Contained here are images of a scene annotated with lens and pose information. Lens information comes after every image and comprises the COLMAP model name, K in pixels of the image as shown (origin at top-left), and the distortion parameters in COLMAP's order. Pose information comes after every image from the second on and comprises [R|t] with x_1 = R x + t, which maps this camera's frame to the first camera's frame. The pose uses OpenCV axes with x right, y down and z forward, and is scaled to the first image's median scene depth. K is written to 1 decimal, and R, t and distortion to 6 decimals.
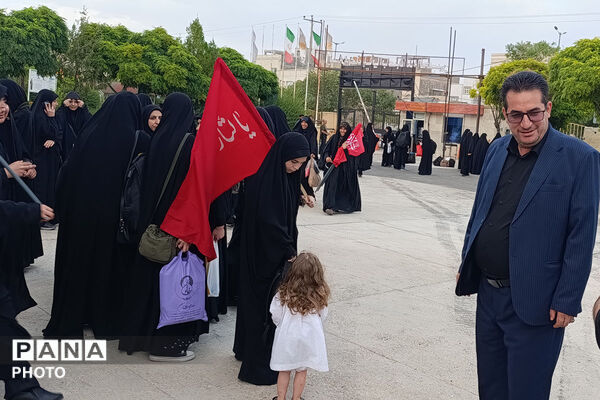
lens RADIAL K [[666.1, 0, 301.2], [0, 666.1, 204.0], [0, 0, 1]] dist [0.026898, 0.000000]
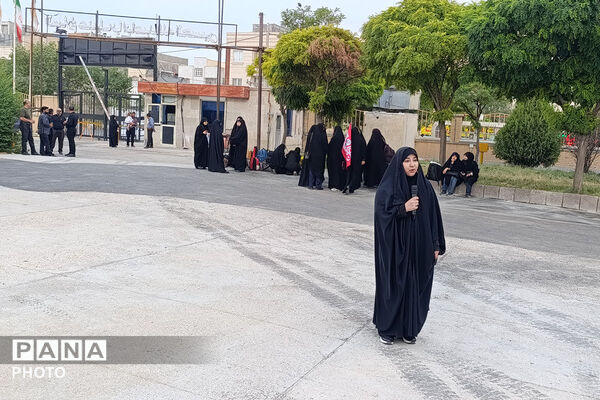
lens RADIAL K [[666.1, 0, 303.0], [0, 666.1, 198.8], [0, 0, 1]] dist [0.026898, 0.000000]
pose [[0.916763, -0.069783, 0.393289, -0.001882], [0.062748, 0.997556, 0.030735, -0.024094], [-0.394473, -0.003499, 0.918901, 0.173041]]
